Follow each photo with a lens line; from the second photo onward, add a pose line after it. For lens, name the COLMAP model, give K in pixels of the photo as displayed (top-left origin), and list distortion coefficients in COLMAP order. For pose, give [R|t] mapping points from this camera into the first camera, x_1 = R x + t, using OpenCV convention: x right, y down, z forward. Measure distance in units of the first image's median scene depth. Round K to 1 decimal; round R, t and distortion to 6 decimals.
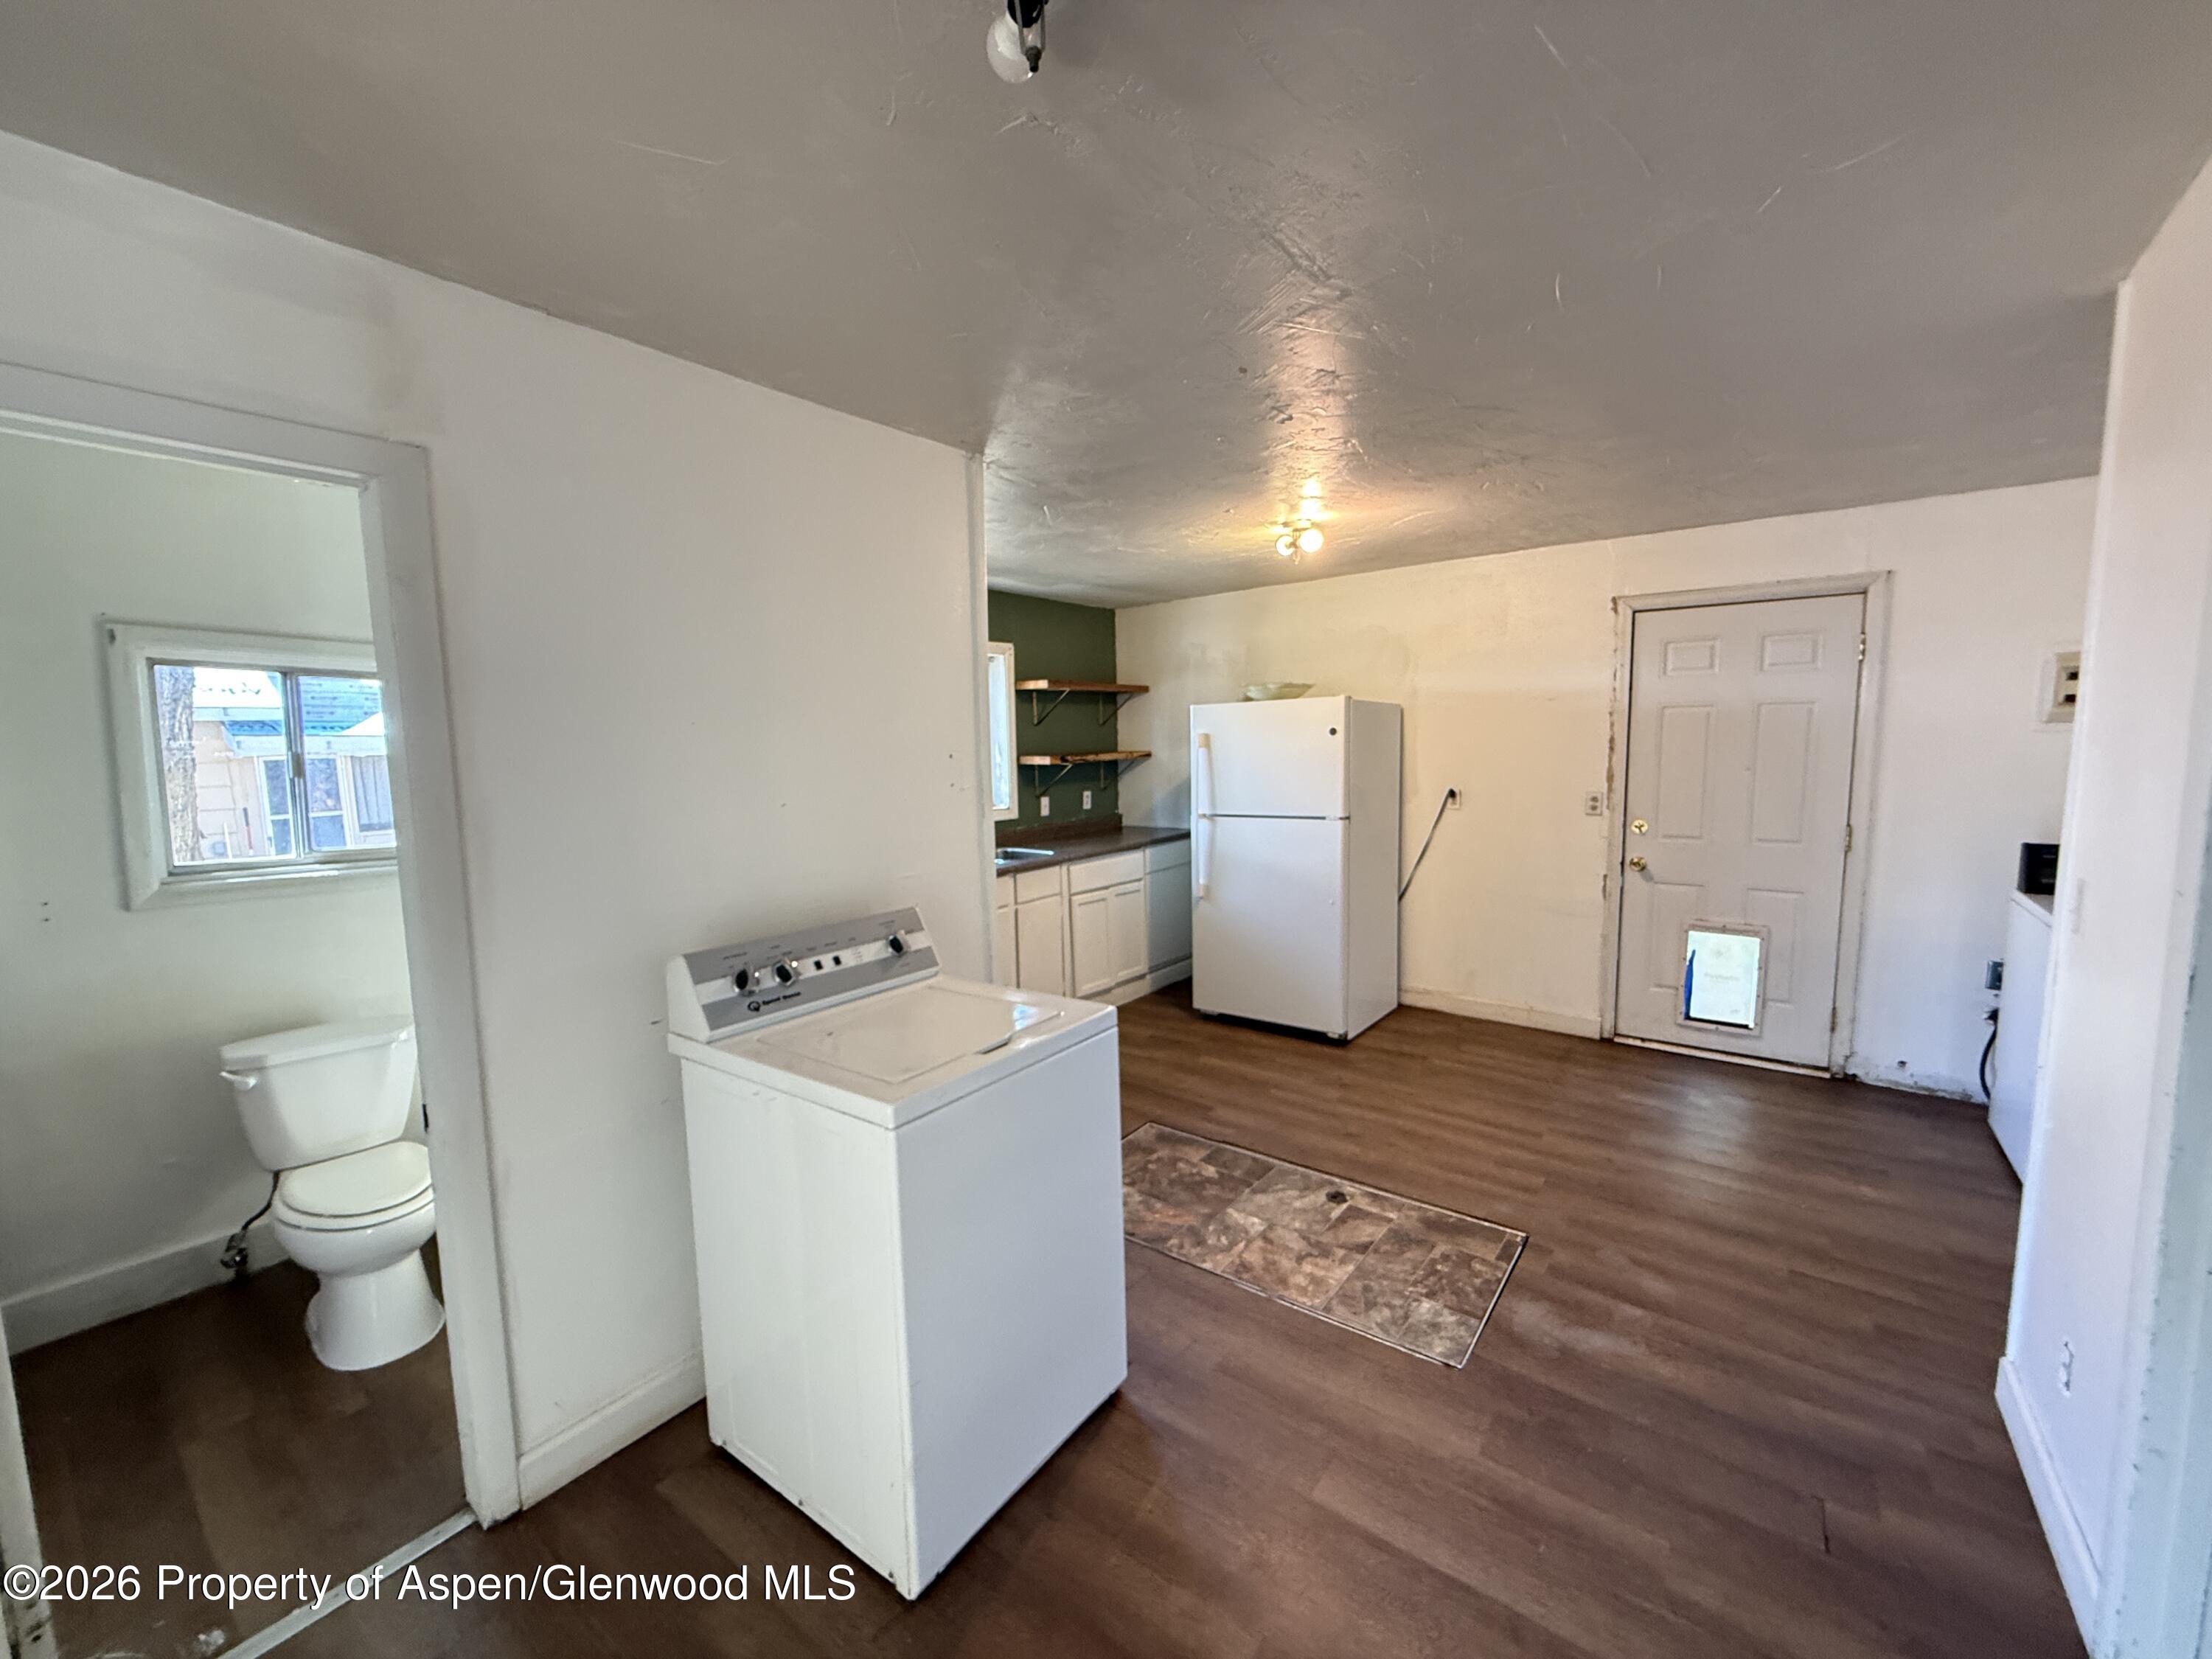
lens RADIAL K [[877.3, 0, 1101.2], [0, 877.3, 834.9], [0, 0, 1]] dist [-0.002575, 0.000400]
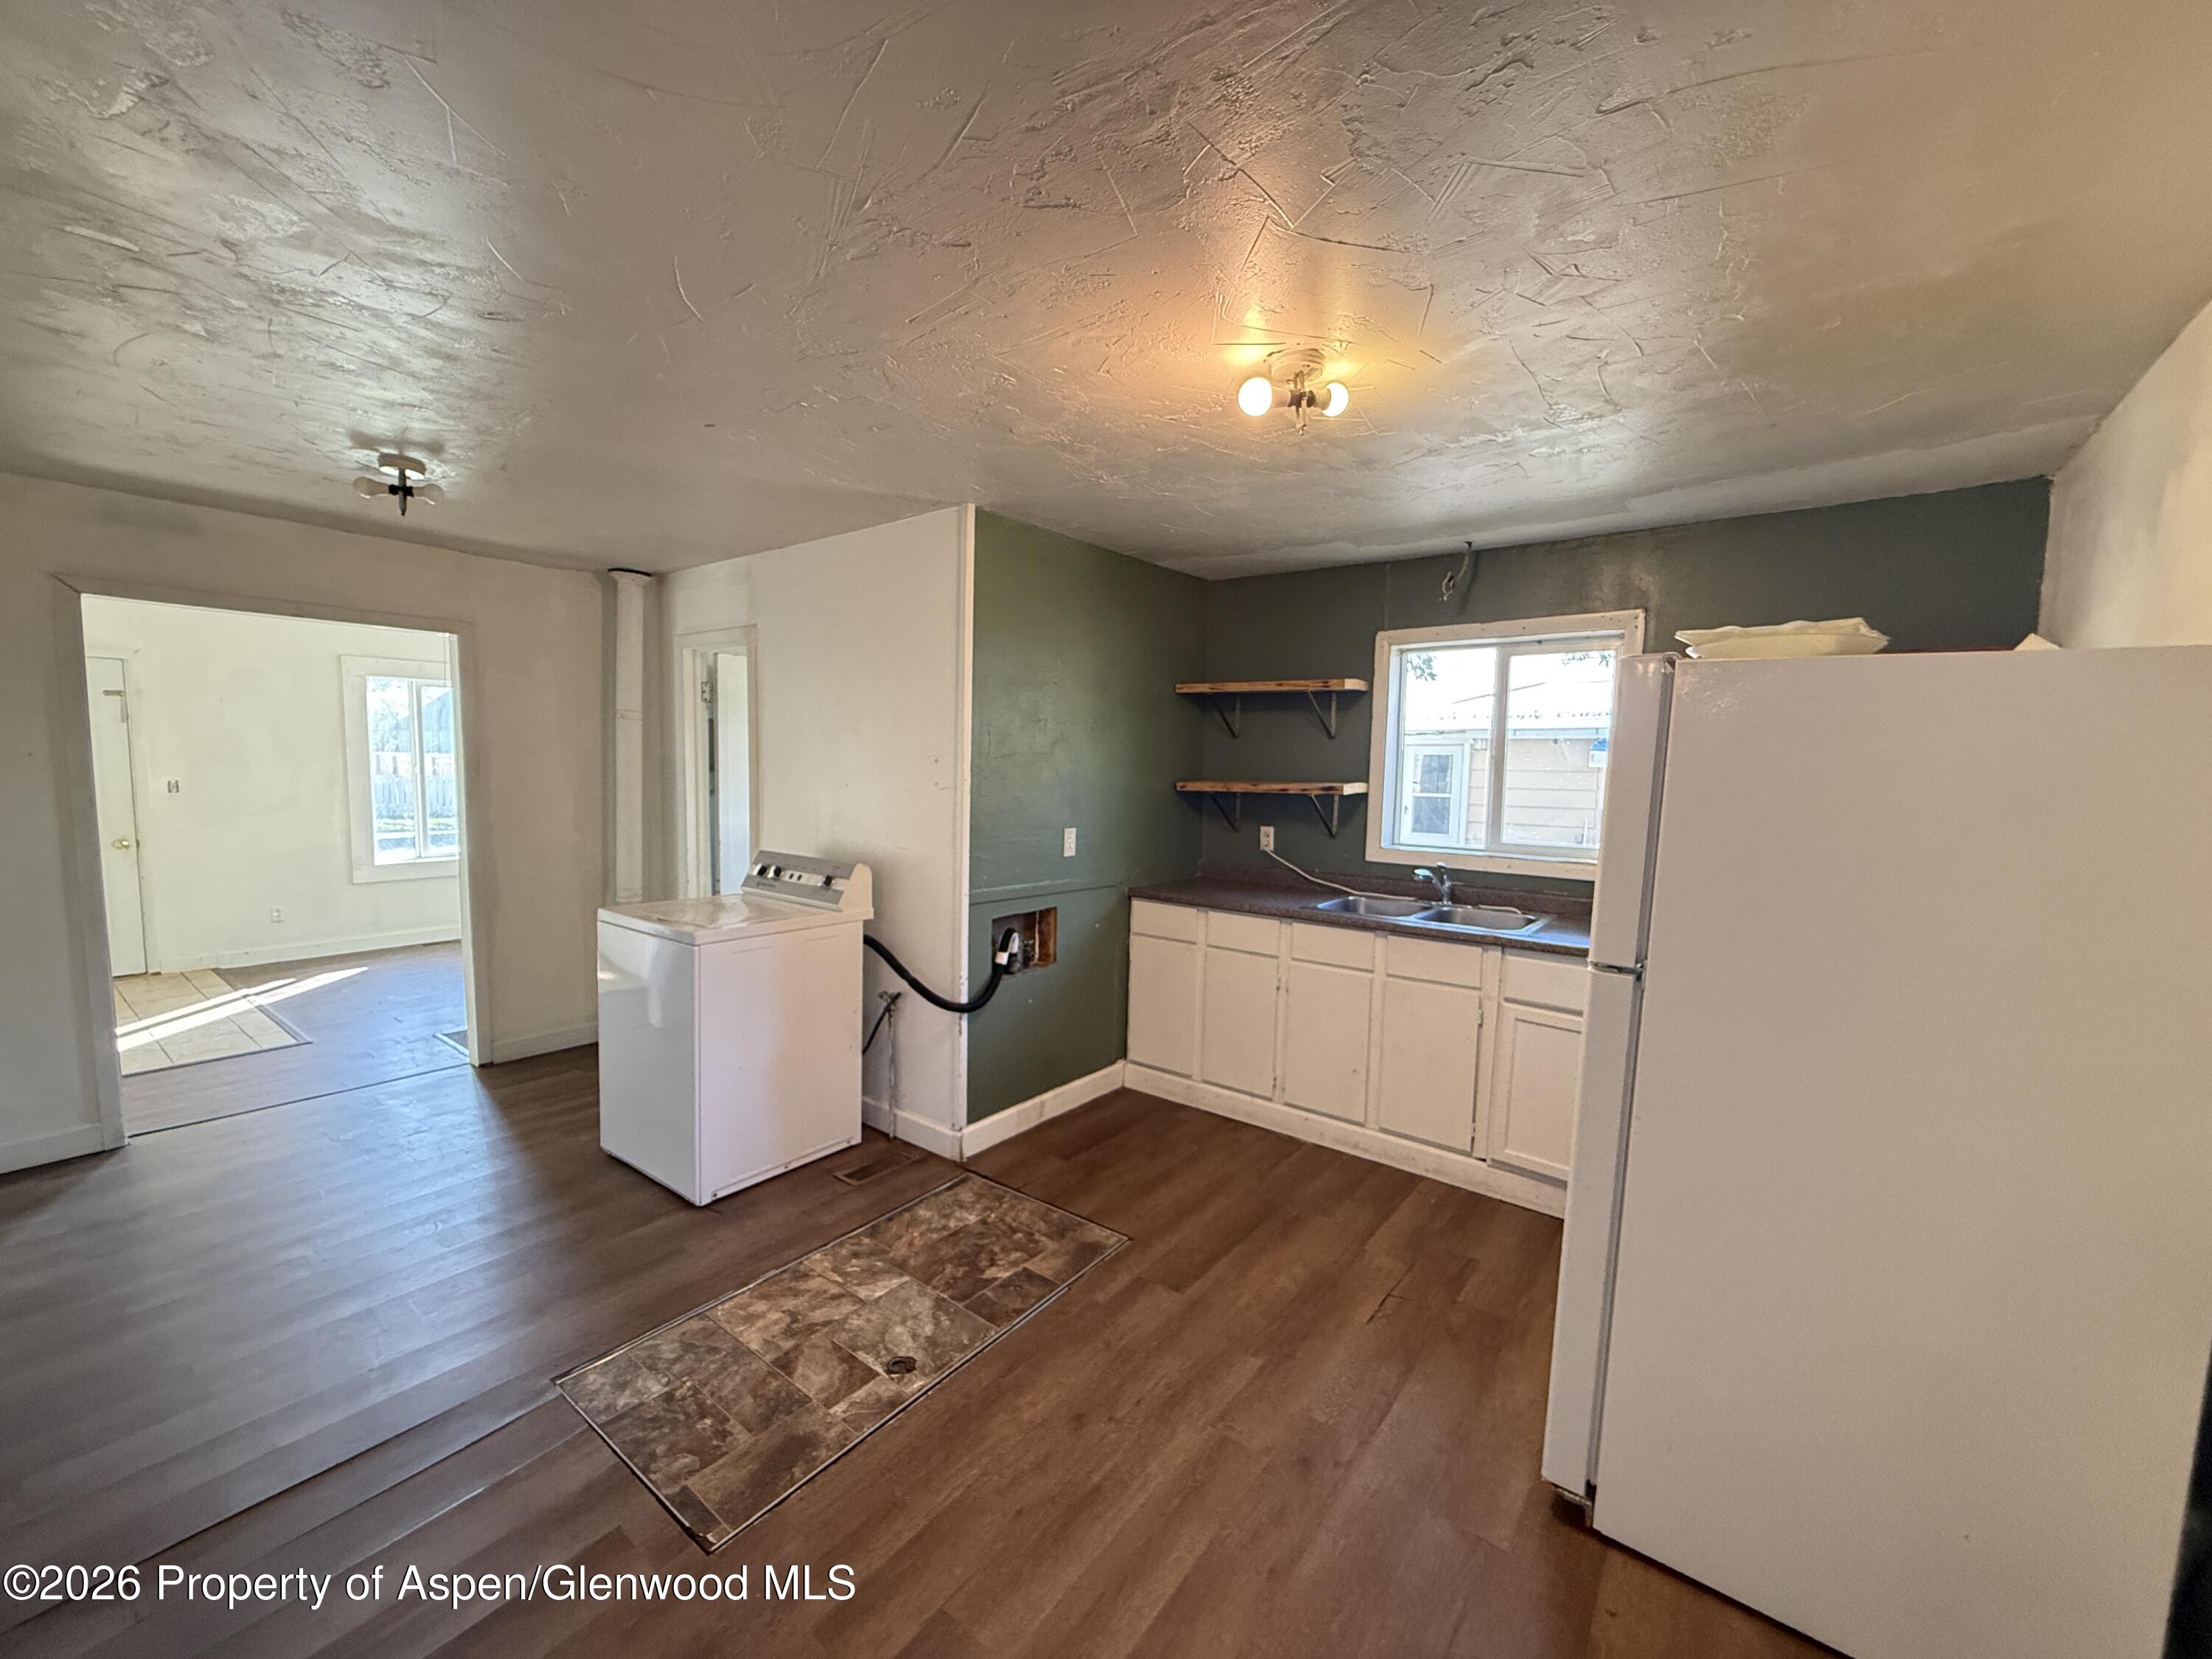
lens RADIAL K [[877.3, 0, 1103.8], [0, 877.3, 835.3], [0, 0, 1]] dist [-0.002575, 0.000400]
pose [[-0.000523, 0.105014, -0.994471, 0.685832], [-0.126408, 0.986487, 0.104237, -0.092647], [0.991978, 0.125763, 0.012759, 0.788173]]
